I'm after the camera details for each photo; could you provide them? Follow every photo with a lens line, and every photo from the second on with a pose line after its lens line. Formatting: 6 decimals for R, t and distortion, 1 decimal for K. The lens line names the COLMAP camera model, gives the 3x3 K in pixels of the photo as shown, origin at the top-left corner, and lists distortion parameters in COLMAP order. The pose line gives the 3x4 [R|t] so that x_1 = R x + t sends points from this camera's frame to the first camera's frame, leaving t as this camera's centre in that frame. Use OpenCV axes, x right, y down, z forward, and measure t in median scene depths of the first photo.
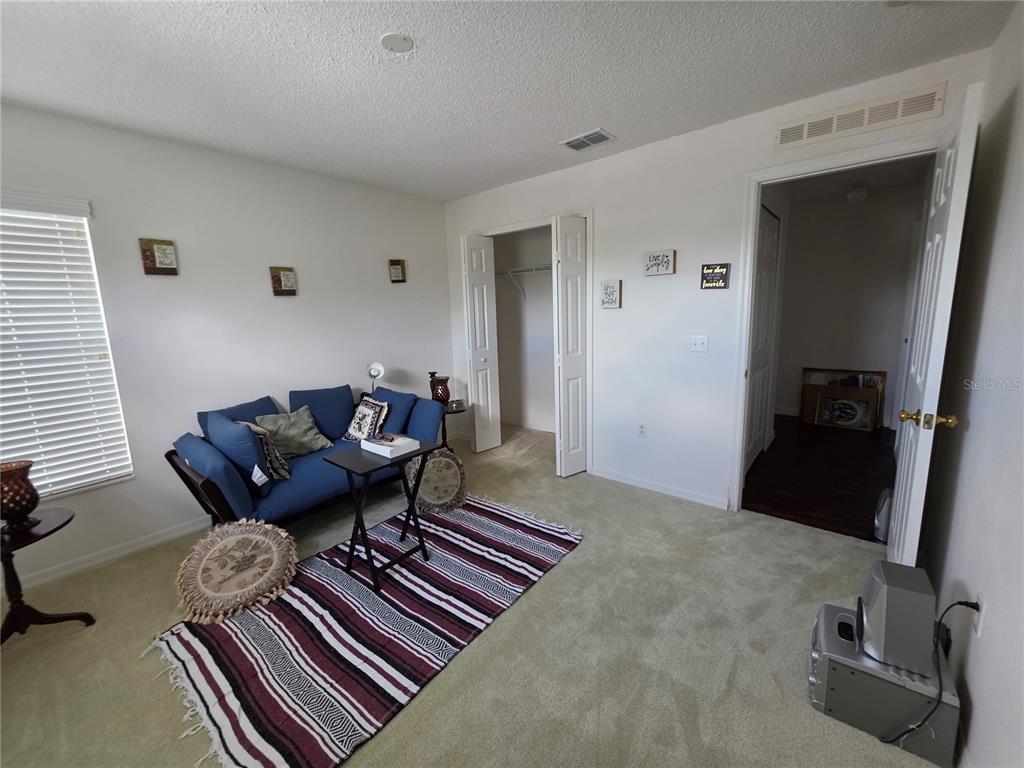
lens RADIAL K [[411.1, 0, 506.6], [0, 411.1, 381.9], [0, 0, 1]] dist [0.003104, 0.000178]
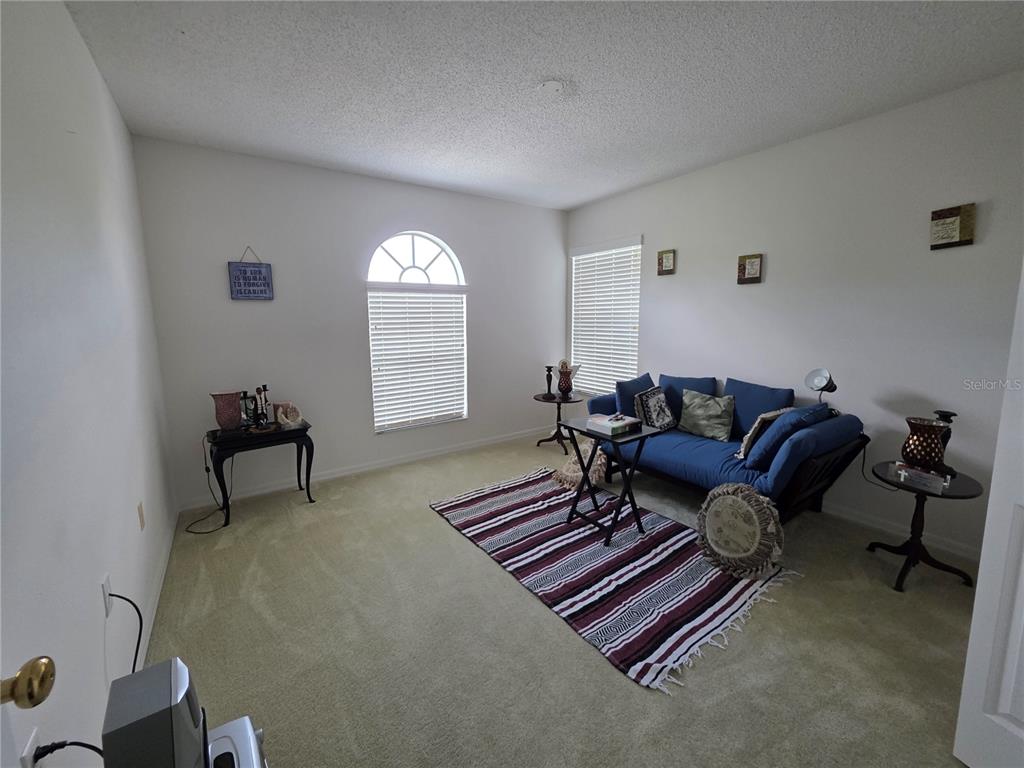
lens RADIAL K [[411.1, 0, 508.9], [0, 411.1, 383.6], [0, 0, 1]] dist [0.003104, 0.000178]
pose [[-0.272233, 0.216213, -0.937625, 0.640080], [-0.126546, 0.957920, 0.257635, -0.171502], [0.953874, 0.188790, -0.233417, 0.770269]]
